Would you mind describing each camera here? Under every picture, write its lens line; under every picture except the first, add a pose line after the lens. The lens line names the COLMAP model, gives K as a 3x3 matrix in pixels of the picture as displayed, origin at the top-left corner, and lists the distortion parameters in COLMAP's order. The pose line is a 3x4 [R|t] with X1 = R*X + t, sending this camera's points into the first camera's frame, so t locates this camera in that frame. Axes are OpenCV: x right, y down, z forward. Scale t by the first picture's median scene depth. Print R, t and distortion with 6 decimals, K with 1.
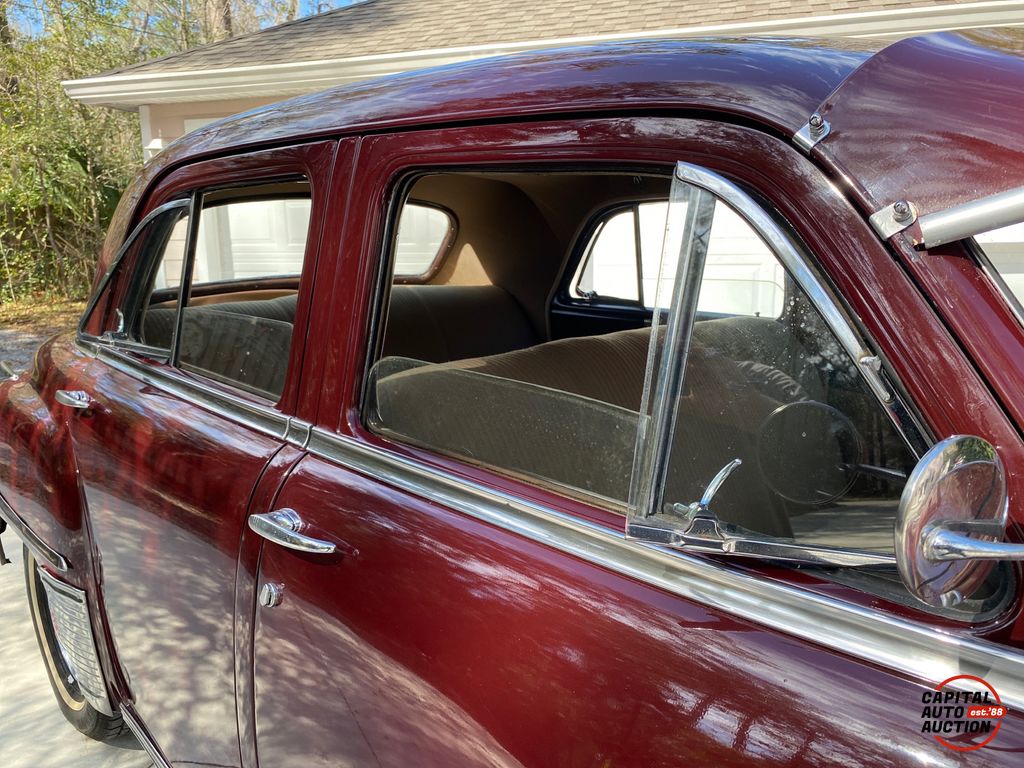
lens RADIAL K [[783.8, 0, 500.0], [0, 783.8, 385.1], [0, 0, 1]] dist [-0.002541, -0.004534]
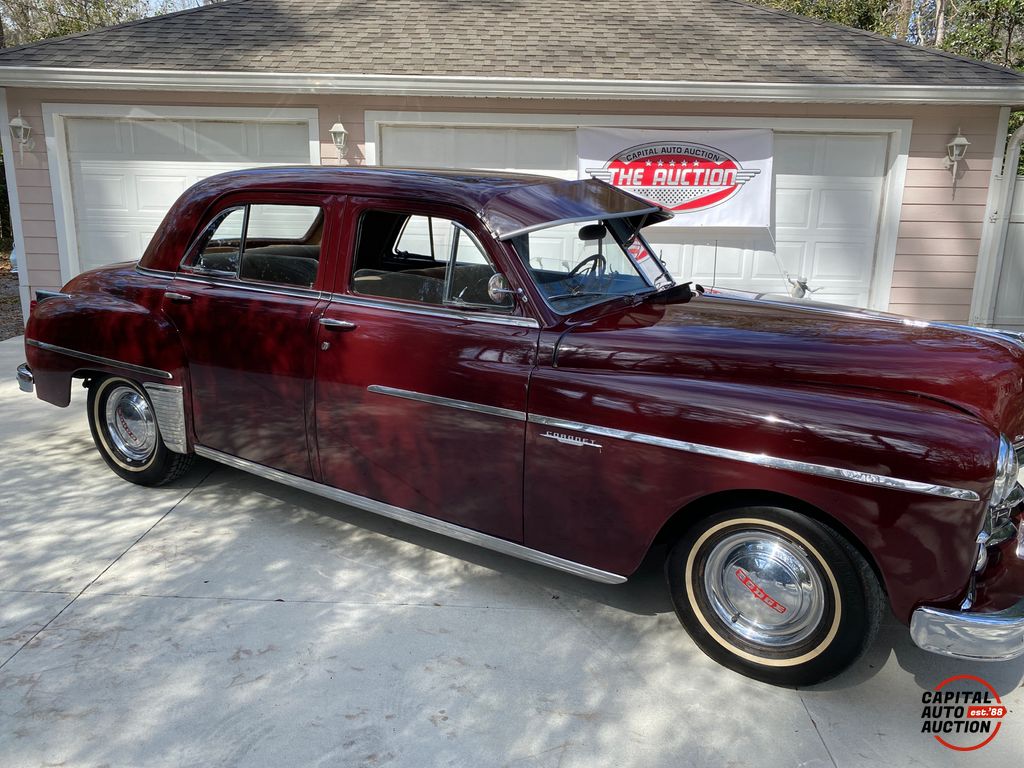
lens RADIAL K [[771.6, 0, 512.0], [0, 771.6, 384.0], [0, 0, 1]] dist [0.030940, -0.003489]
pose [[0.955048, -0.037049, 0.294127, -0.168066], [0.024277, 0.998602, 0.046956, 0.100225], [-0.295455, -0.037704, 0.954612, -0.718102]]
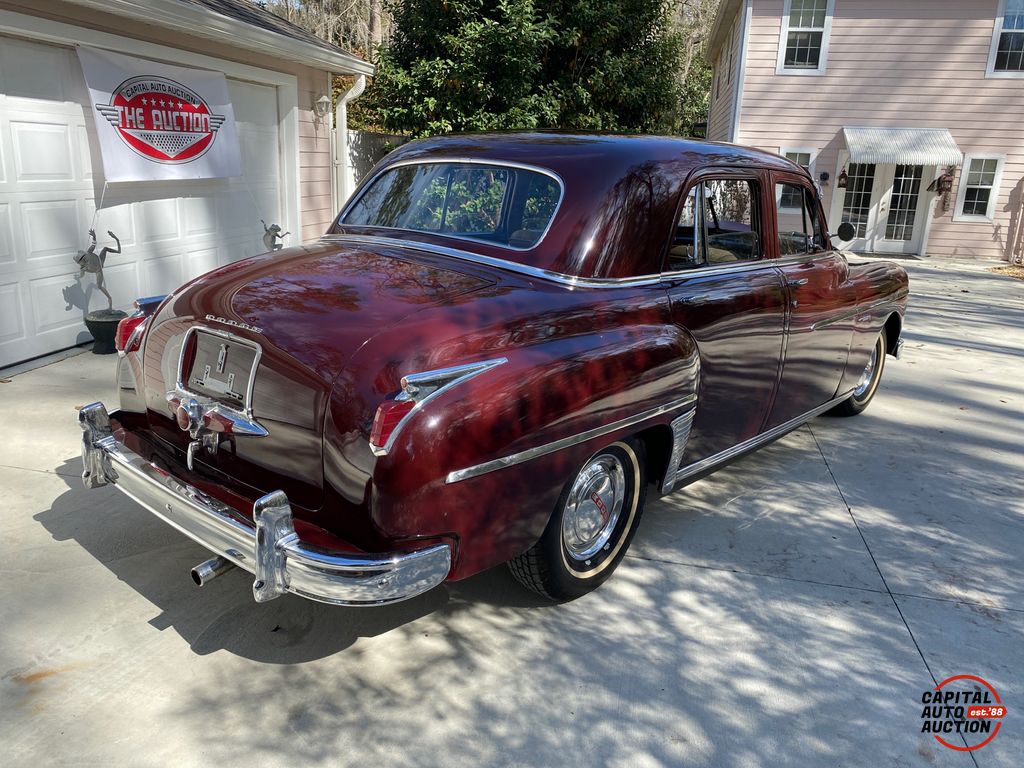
lens RADIAL K [[807.0, 0, 507.8], [0, 807.0, 384.3], [0, 0, 1]] dist [0.011467, 0.002283]
pose [[-0.124877, -0.257525, 0.958168, -1.316925], [0.156309, 0.948562, 0.275315, -0.212412], [-0.979782, 0.184151, -0.078200, 0.913627]]
